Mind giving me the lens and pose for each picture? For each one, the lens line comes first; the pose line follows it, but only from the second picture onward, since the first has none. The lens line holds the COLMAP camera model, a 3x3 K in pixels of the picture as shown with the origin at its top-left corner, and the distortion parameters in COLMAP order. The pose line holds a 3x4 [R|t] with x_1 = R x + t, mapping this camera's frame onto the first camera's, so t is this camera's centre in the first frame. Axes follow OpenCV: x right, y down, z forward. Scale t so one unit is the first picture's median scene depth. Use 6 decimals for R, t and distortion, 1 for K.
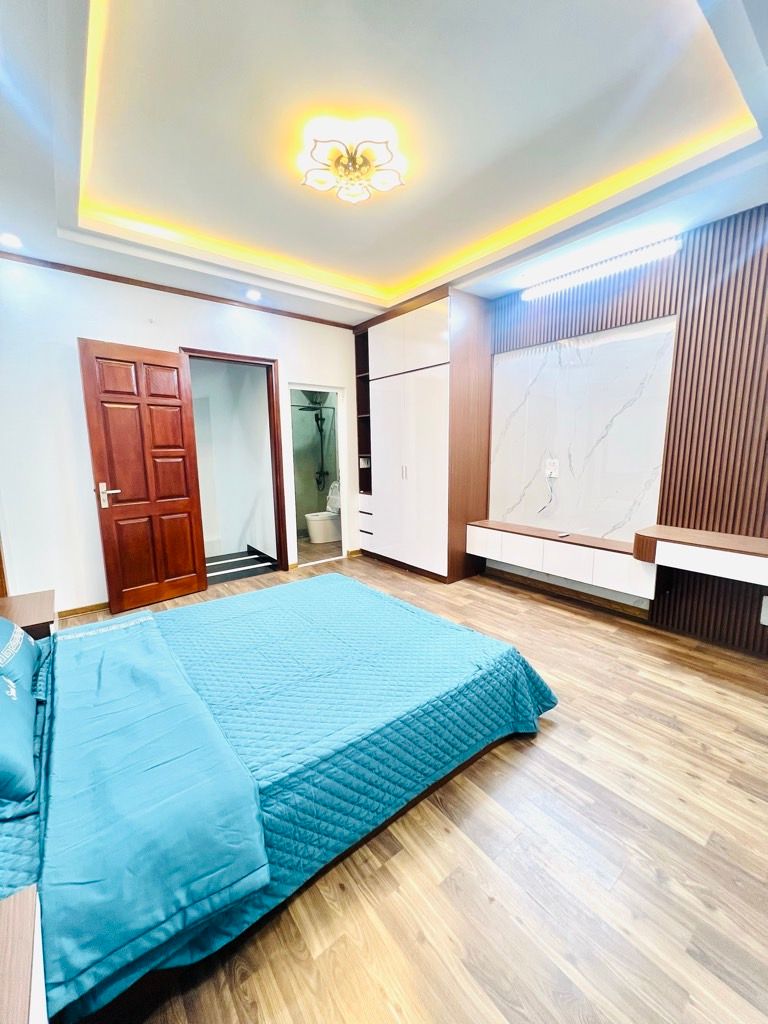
lens RADIAL K [[409.4, 0, 386.6], [0, 409.4, 511.2], [0, 0, 1]] dist [-0.000028, 0.000042]
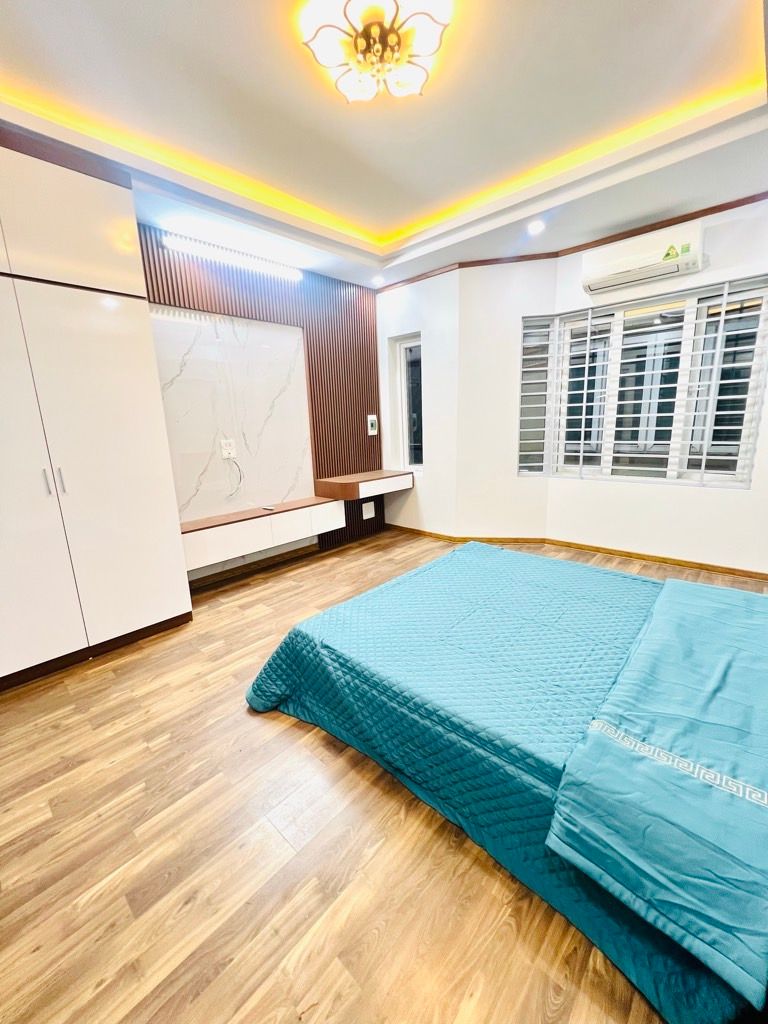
lens RADIAL K [[409.4, 0, 385.6], [0, 409.4, 509.9], [0, 0, 1]] dist [-0.000028, 0.000042]
pose [[-0.158426, -0.192918, 0.968341, -0.675792], [0.193650, 0.955608, 0.222063, -0.120252], [-0.968195, 0.222700, -0.114034, 0.859912]]
